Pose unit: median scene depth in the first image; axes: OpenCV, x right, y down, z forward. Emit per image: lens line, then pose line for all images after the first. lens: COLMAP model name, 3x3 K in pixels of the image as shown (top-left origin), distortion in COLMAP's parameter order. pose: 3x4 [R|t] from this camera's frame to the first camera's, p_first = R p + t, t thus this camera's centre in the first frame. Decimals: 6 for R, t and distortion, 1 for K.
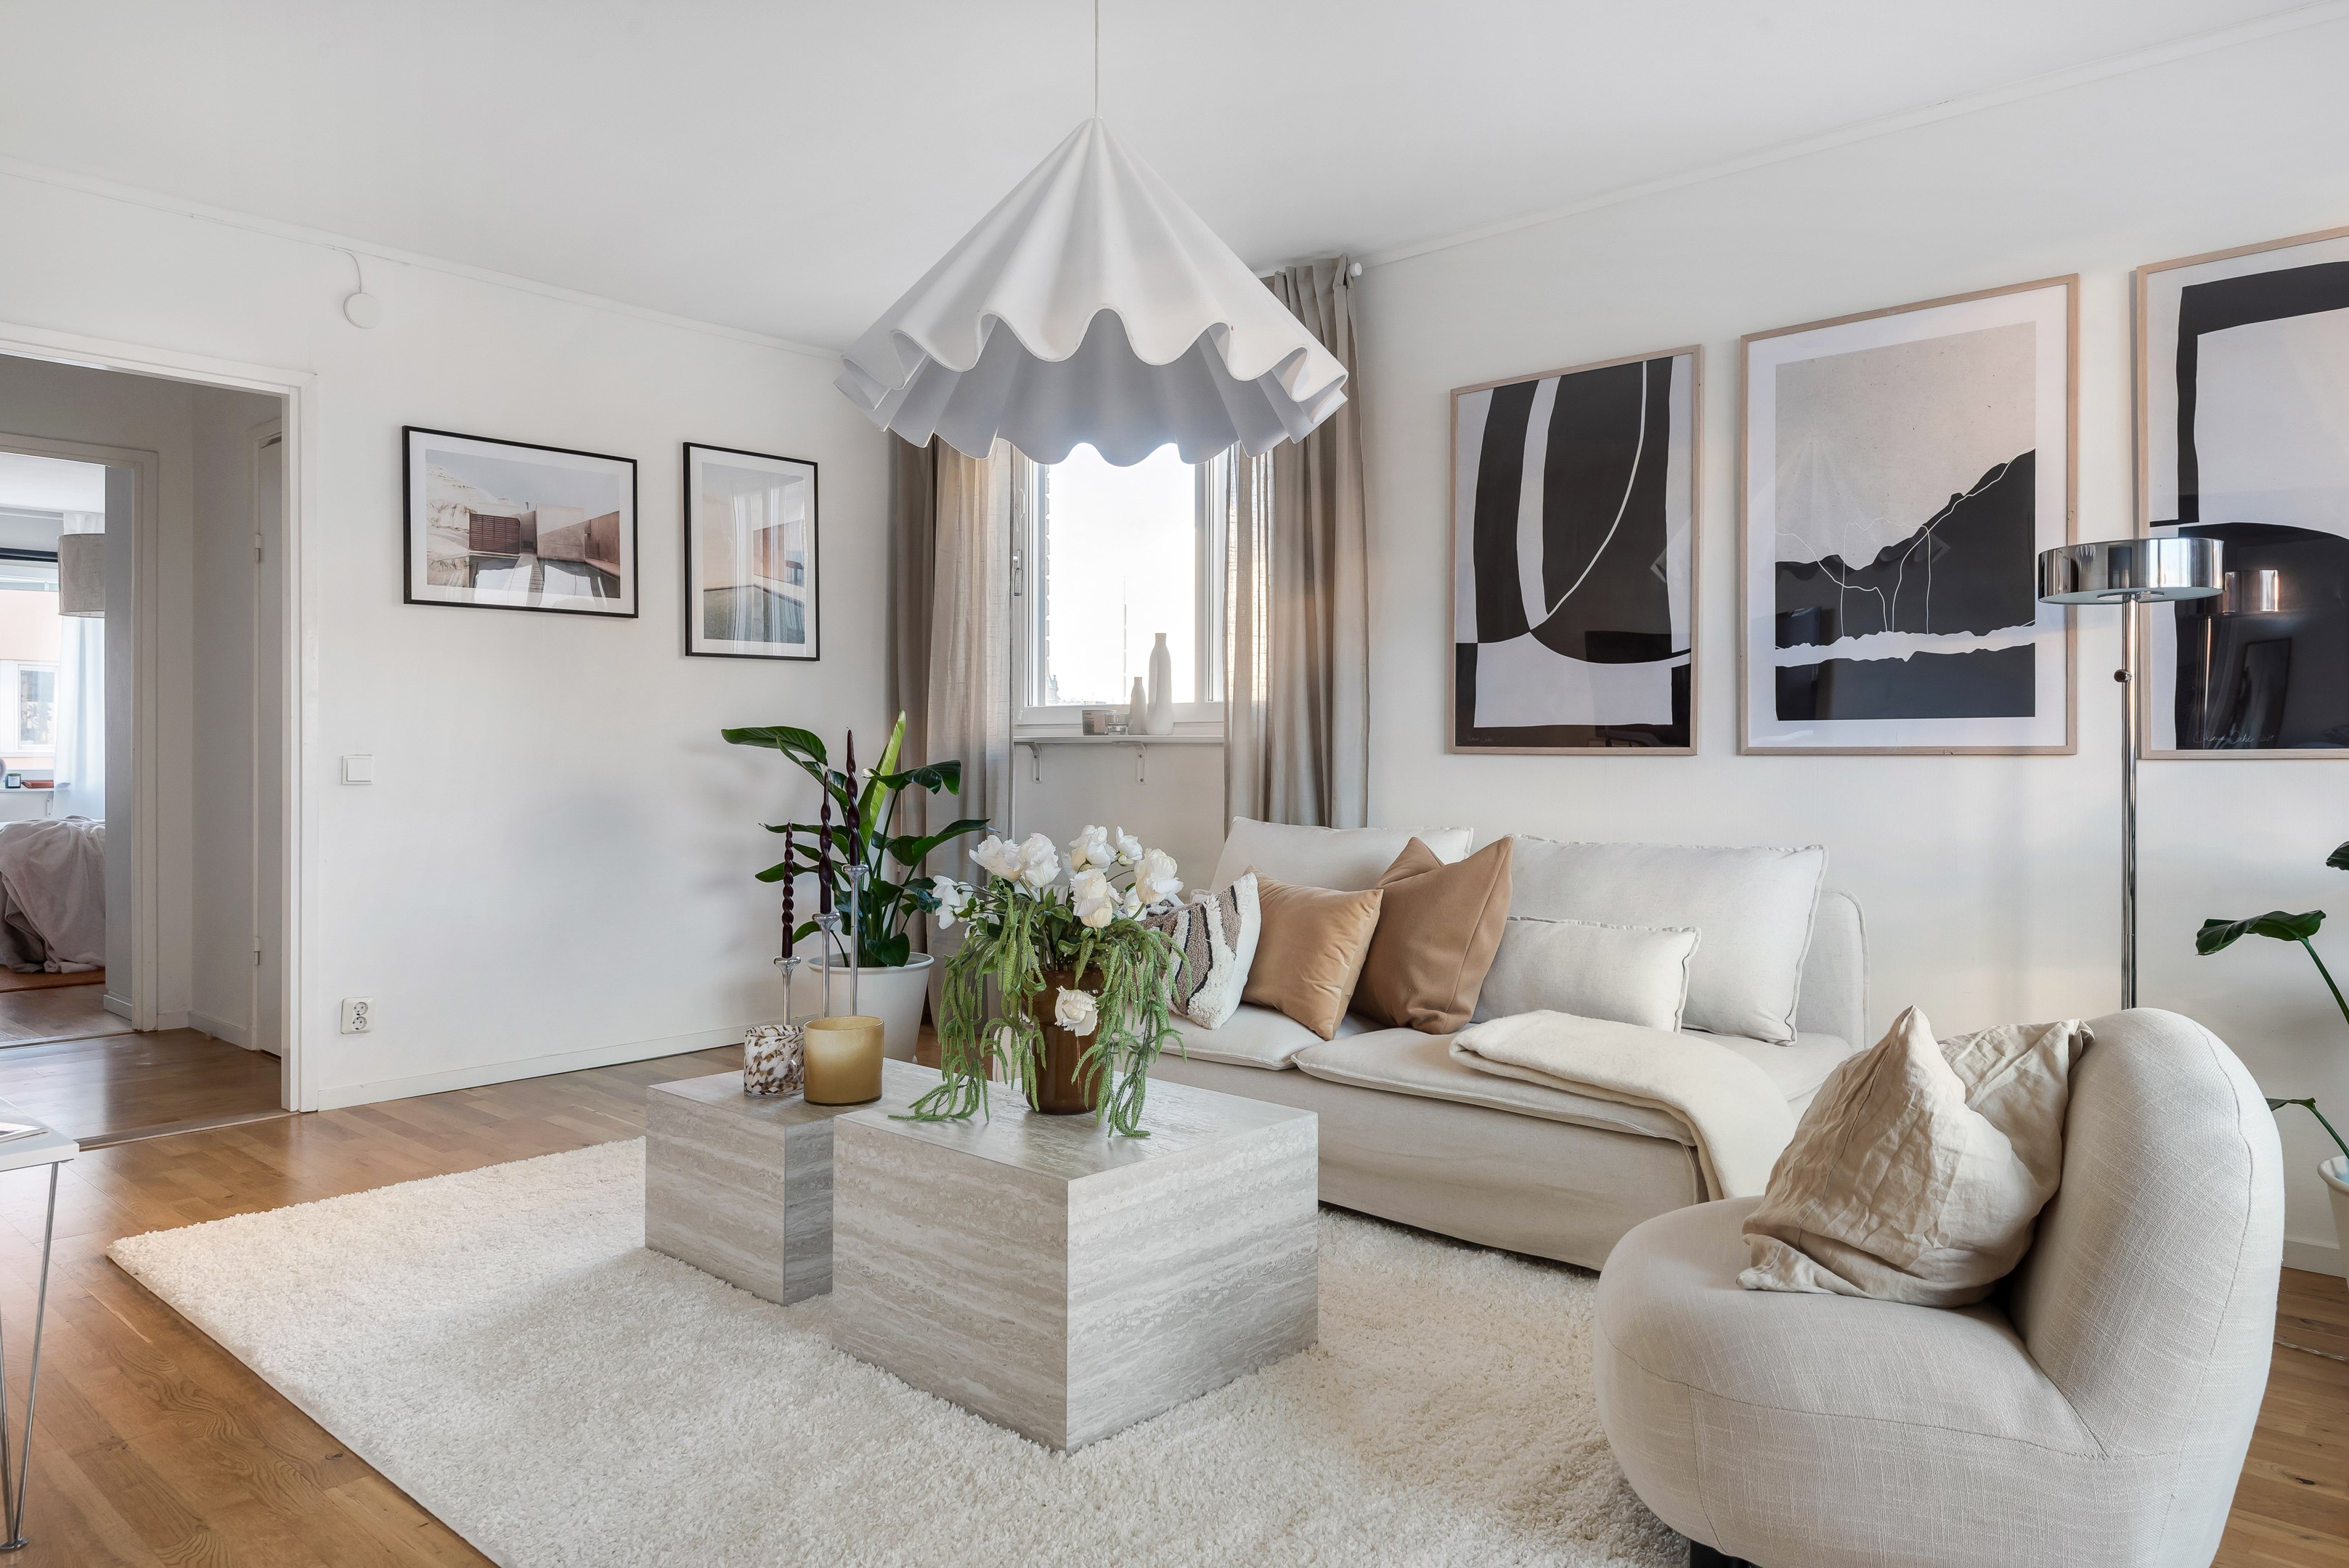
lens RADIAL K [[1503.6, 0, 1178.9], [0, 1503.6, 766.4], [0, 0, 1]] dist [0.017142, -0.010205]
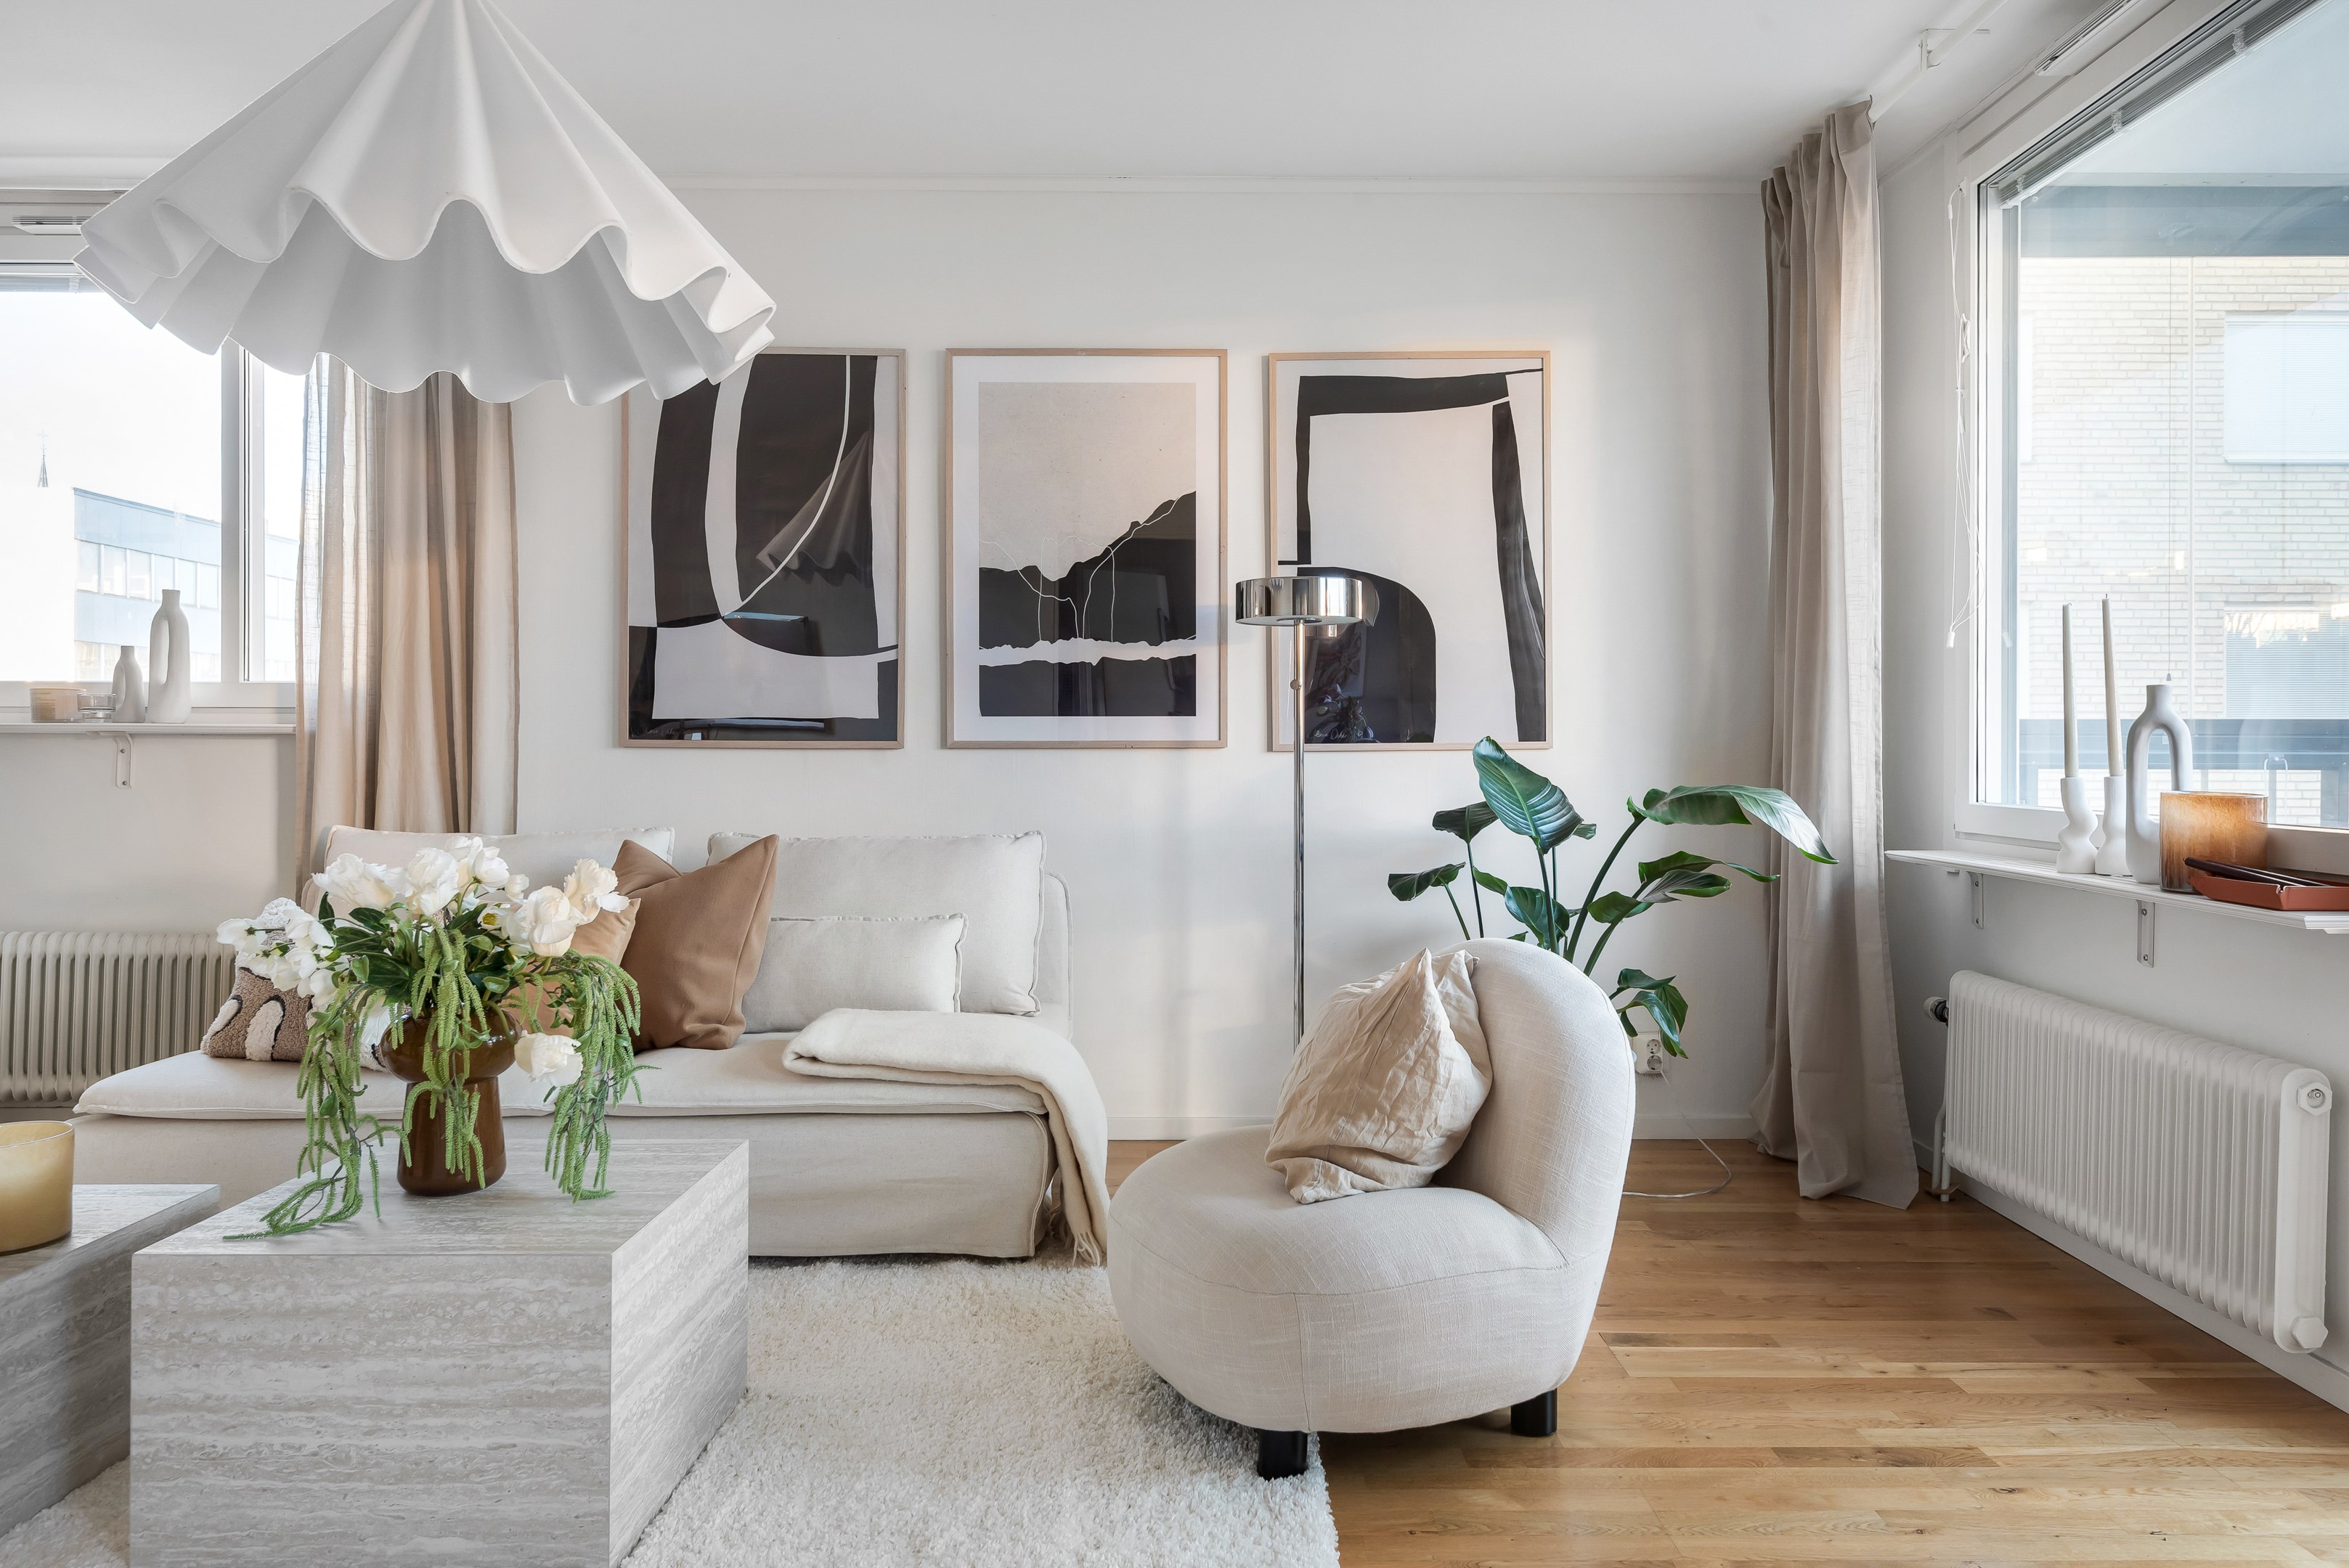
lens RADIAL K [[1580.0, 0, 1203.2], [0, 1580.0, 762.9], [0, 0, 1]] dist [0.013221, -0.010509]
pose [[0.743677, -0.007448, 0.668497, -0.263740], [0.006396, 0.999971, 0.004025, -0.001042], [-0.668508, 0.001282, 0.743704, 0.072795]]
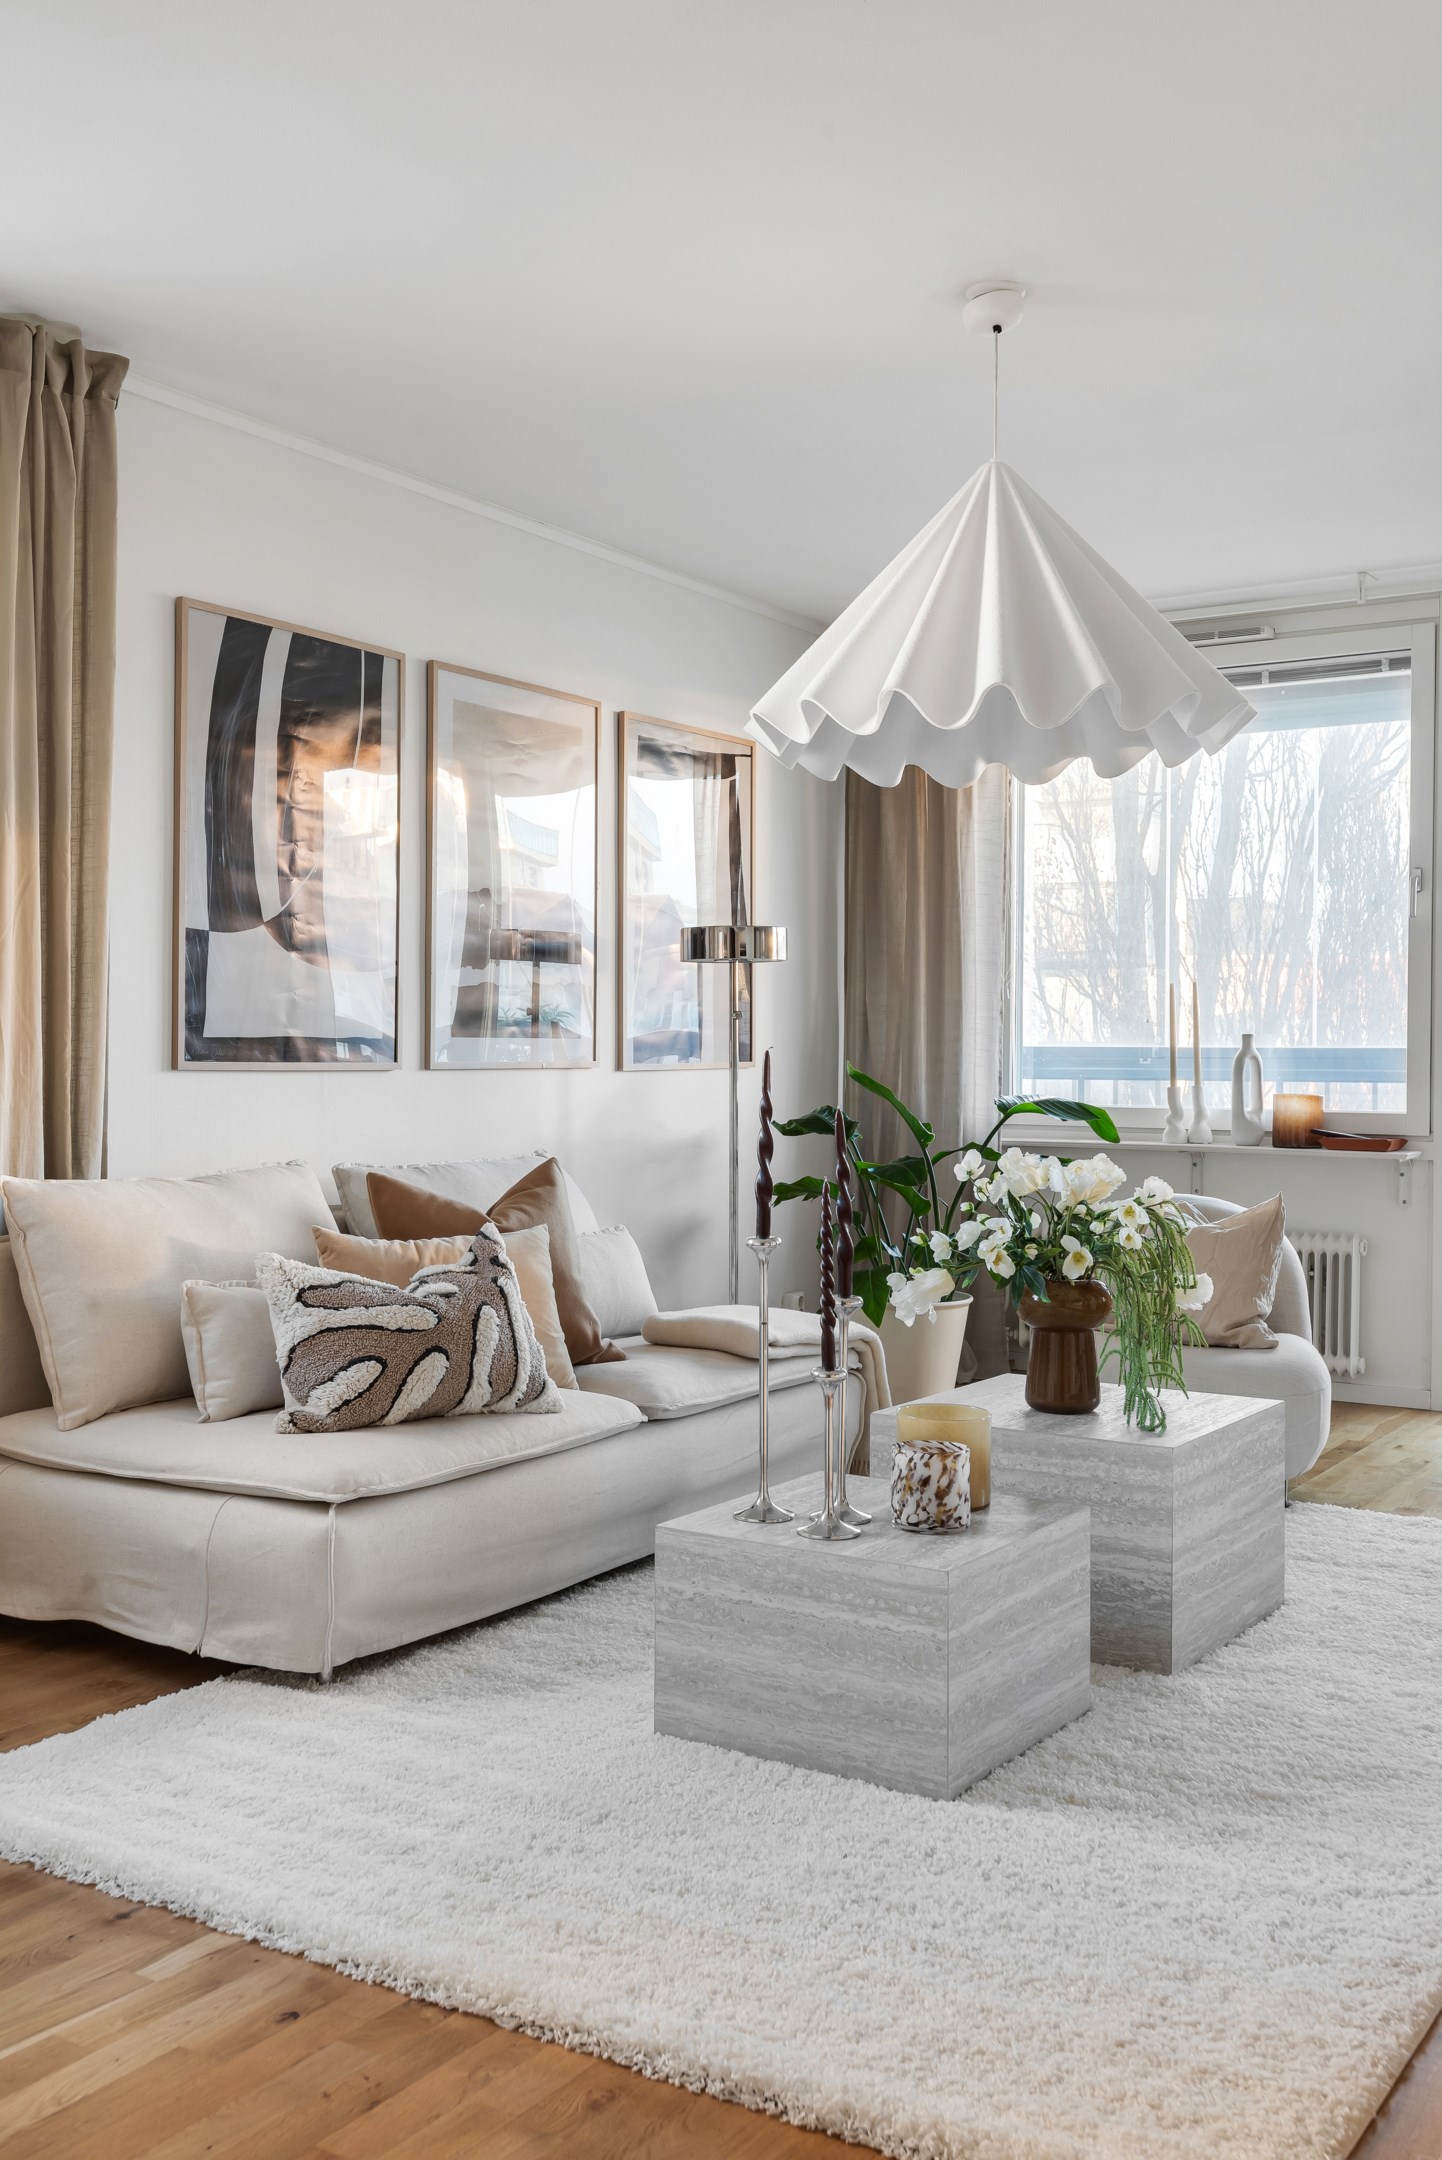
lens RADIAL K [[2075.5, 0, 715.3], [0, 2075.5, 1049.5], [0, 0, 1]] dist [0.035043, 0.000000]
pose [[-0.147975, 0.012230, 0.988916, -1.194924], [0.010970, 0.999882, -0.010725, -0.006522], [-0.988930, 0.009262, -0.148091, 1.176014]]
